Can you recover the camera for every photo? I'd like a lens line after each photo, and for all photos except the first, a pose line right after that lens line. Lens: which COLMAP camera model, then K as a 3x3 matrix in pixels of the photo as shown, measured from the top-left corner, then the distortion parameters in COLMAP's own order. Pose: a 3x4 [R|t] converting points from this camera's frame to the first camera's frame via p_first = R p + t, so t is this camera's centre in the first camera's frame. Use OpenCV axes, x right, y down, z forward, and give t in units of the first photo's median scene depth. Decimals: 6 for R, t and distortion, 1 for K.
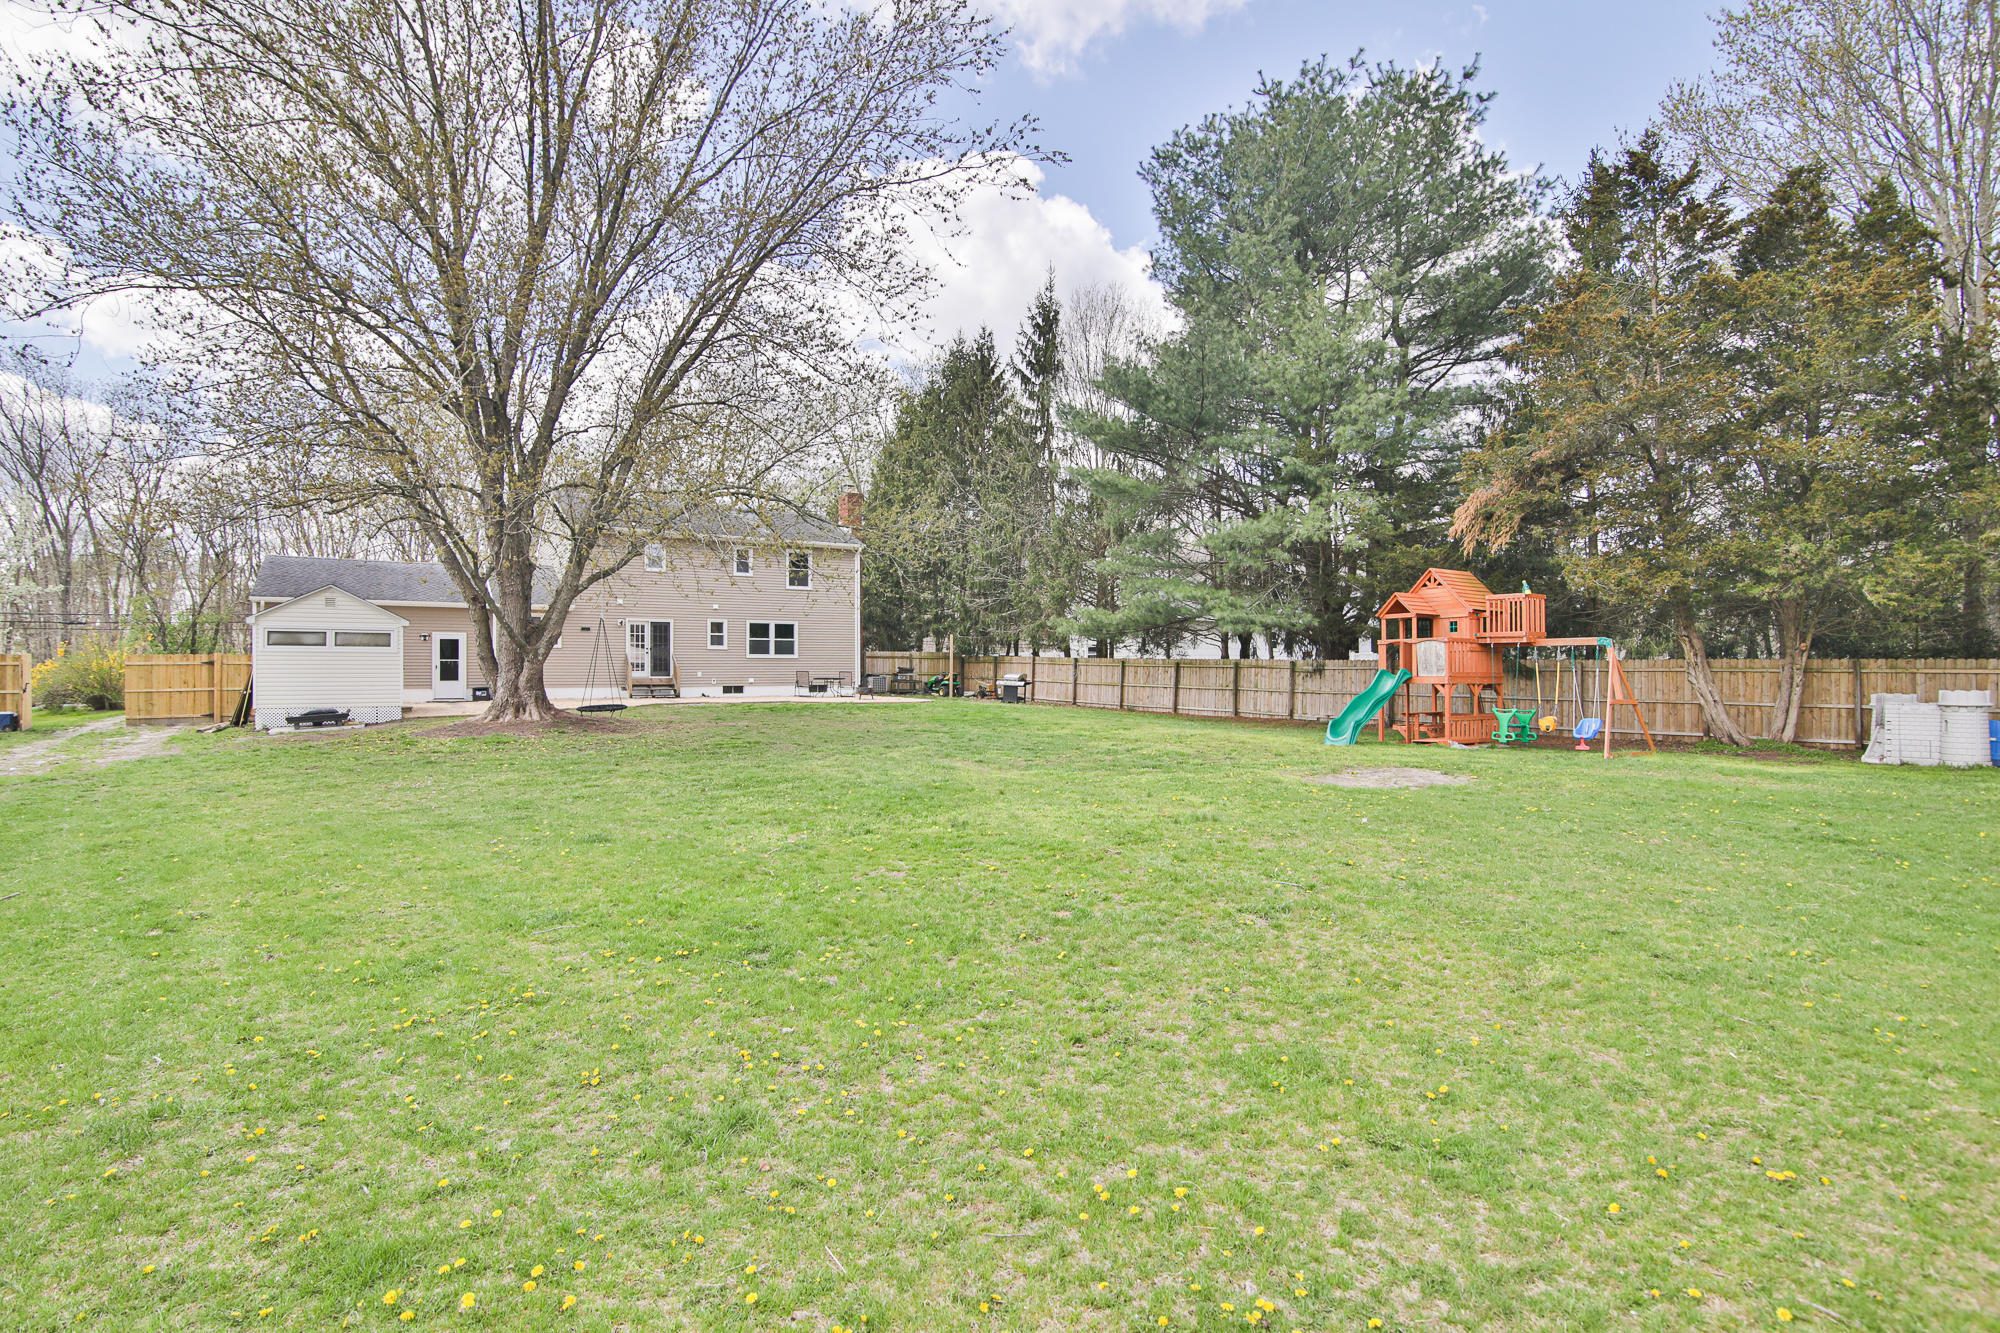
lens RADIAL K [[986.9, 0, 998.7], [0, 986.9, 662.1], [0, 0, 1]] dist [-0.003852, 0.000776]
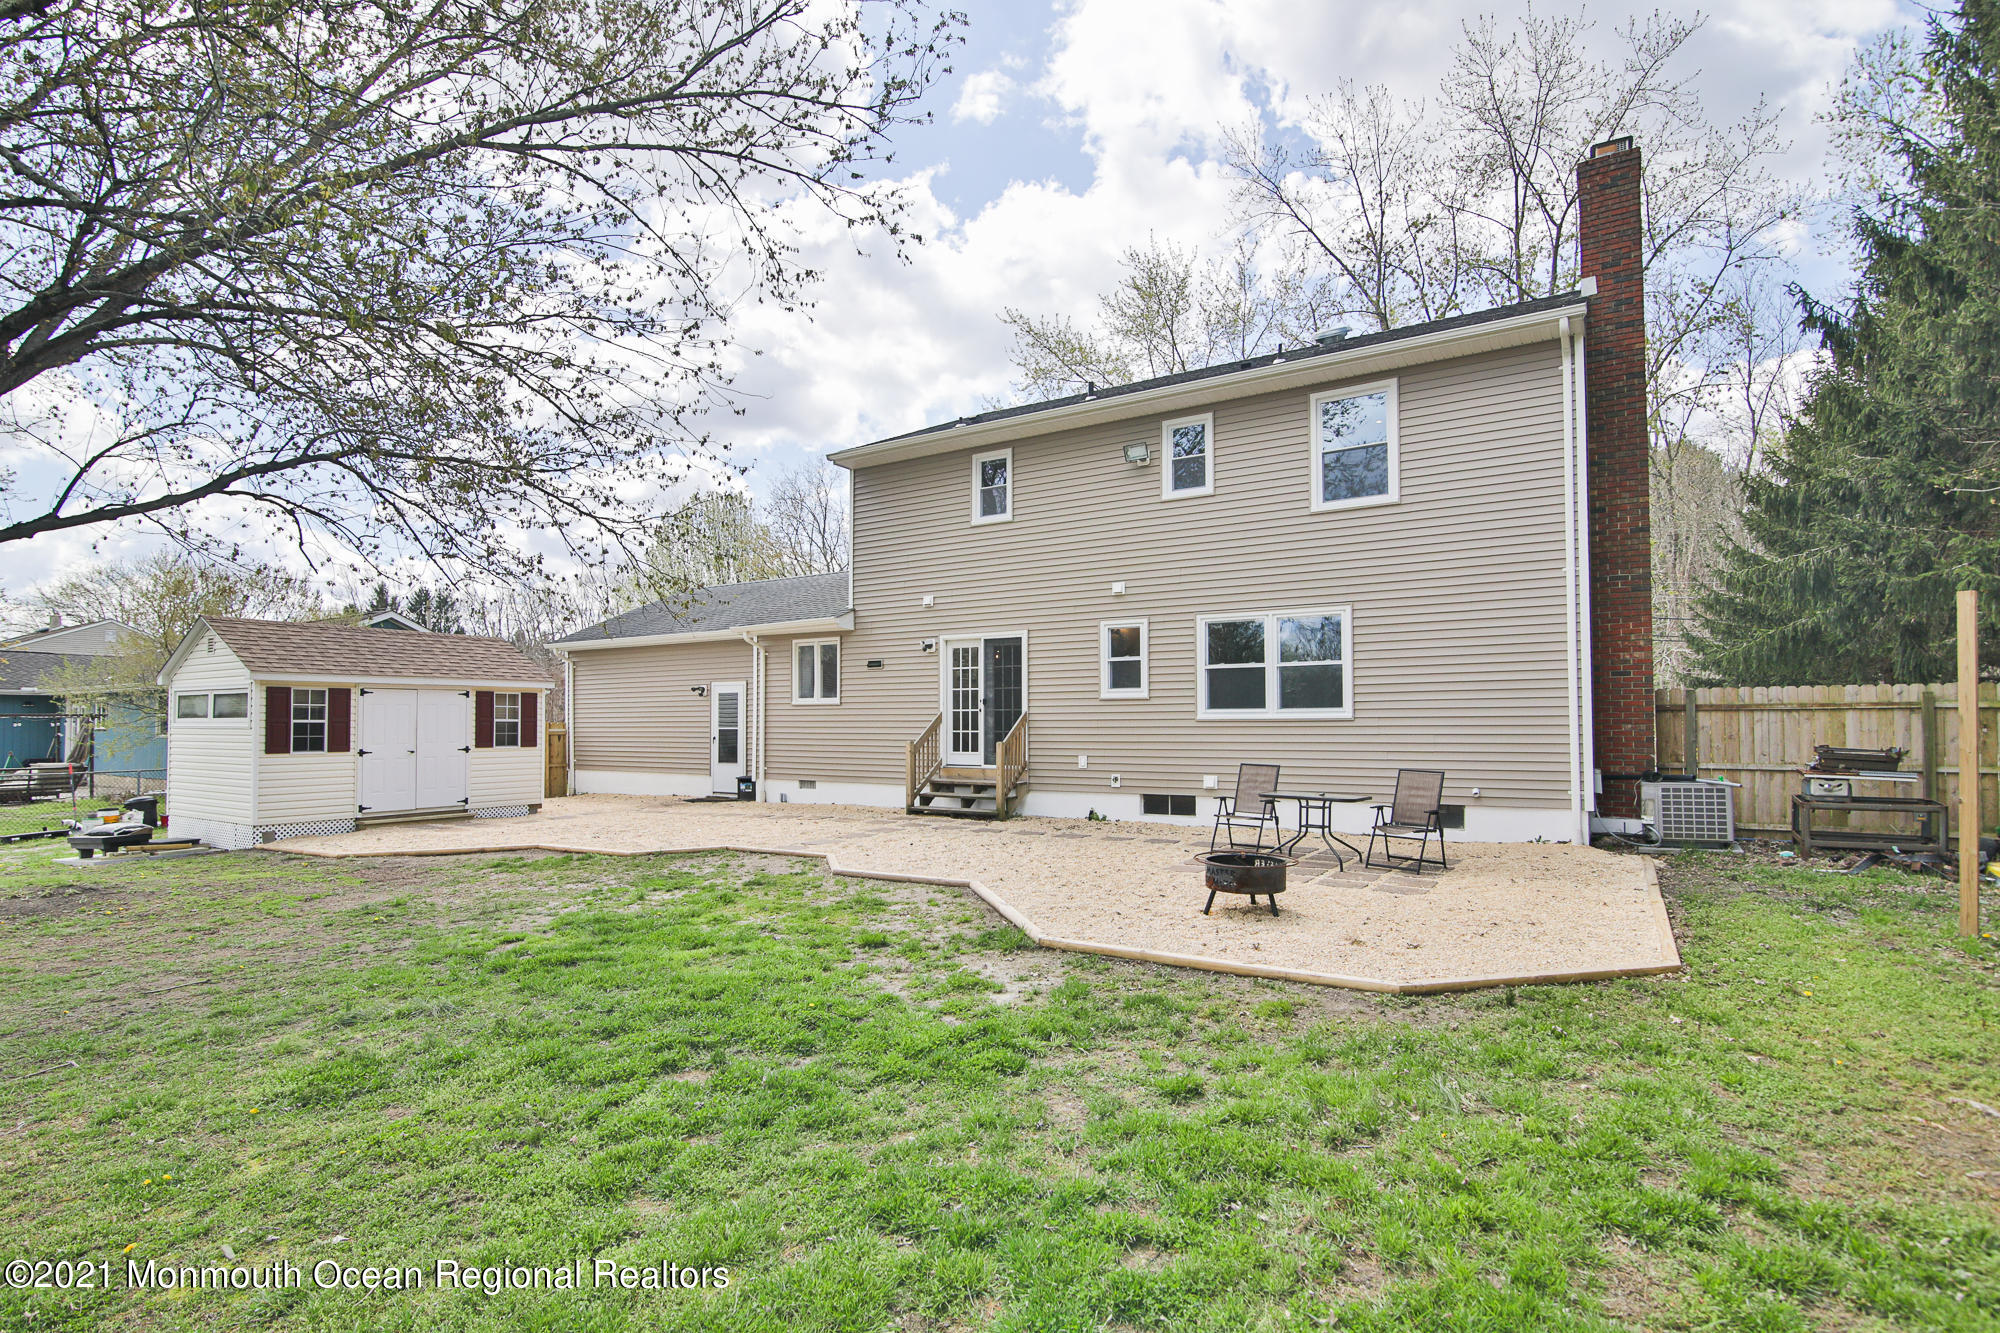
lens RADIAL K [[986.9, 0, 996.6], [0, 986.9, 683.6], [0, 0, 1]] dist [-0.003852, 0.000776]
pose [[0.406416, -0.042347, -0.912706, 0.047033], [0.005170, 0.999016, -0.044049, -0.002013], [0.913673, 0.013184, 0.406235, 0.796383]]
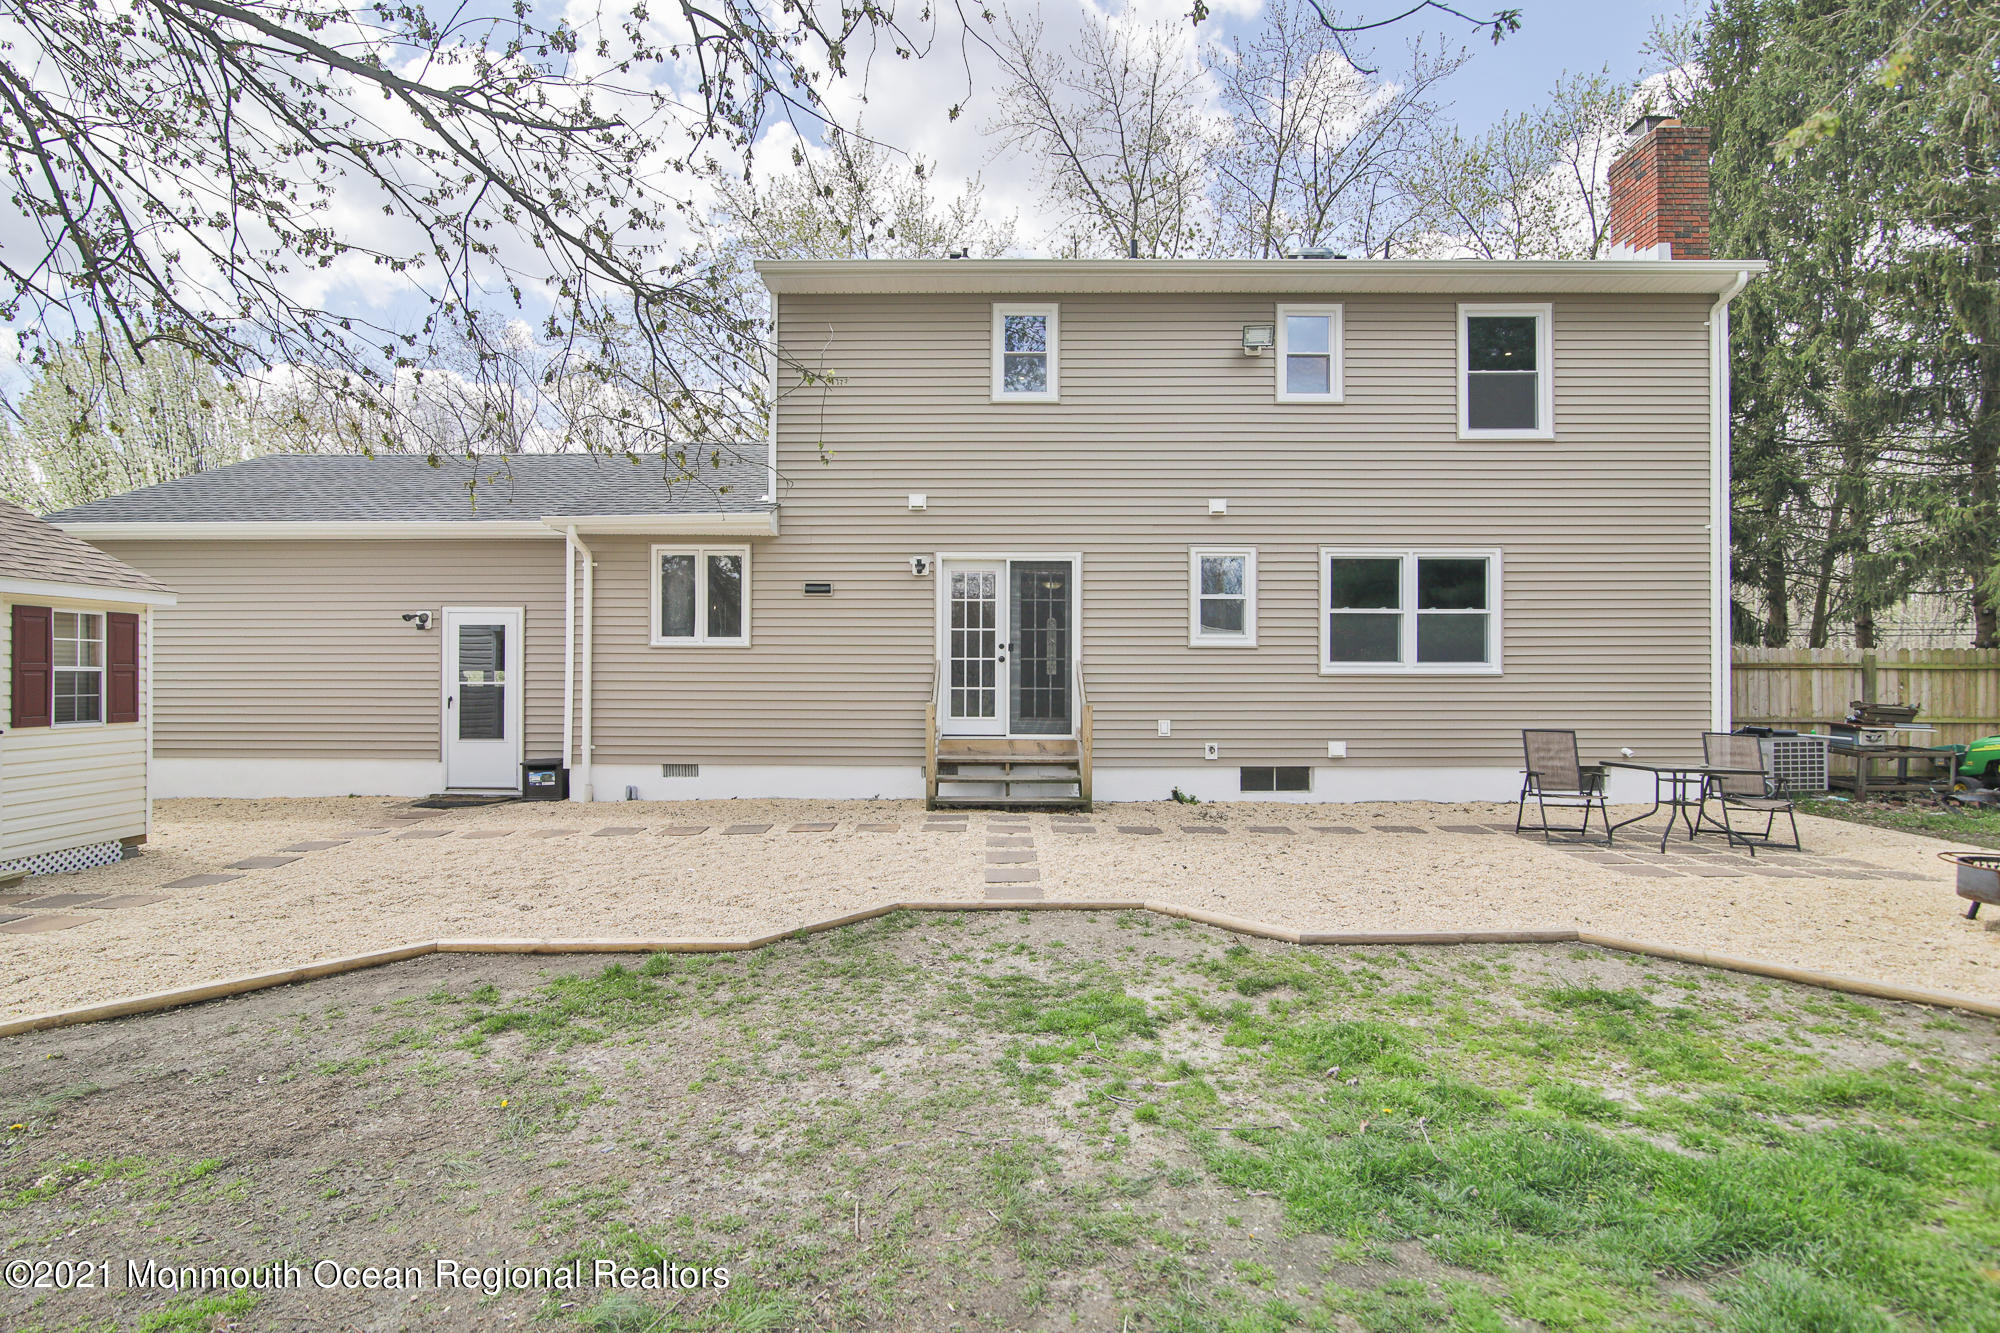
lens RADIAL K [[986.9, 0, 998.7], [0, 986.9, 661.6], [0, 0, 1]] dist [-0.003852, 0.000776]
pose [[0.831043, -0.007651, -0.556155, -0.172517], [0.001393, 0.999931, -0.011675, -0.004969], [0.556206, 0.008928, 0.830997, 0.706394]]
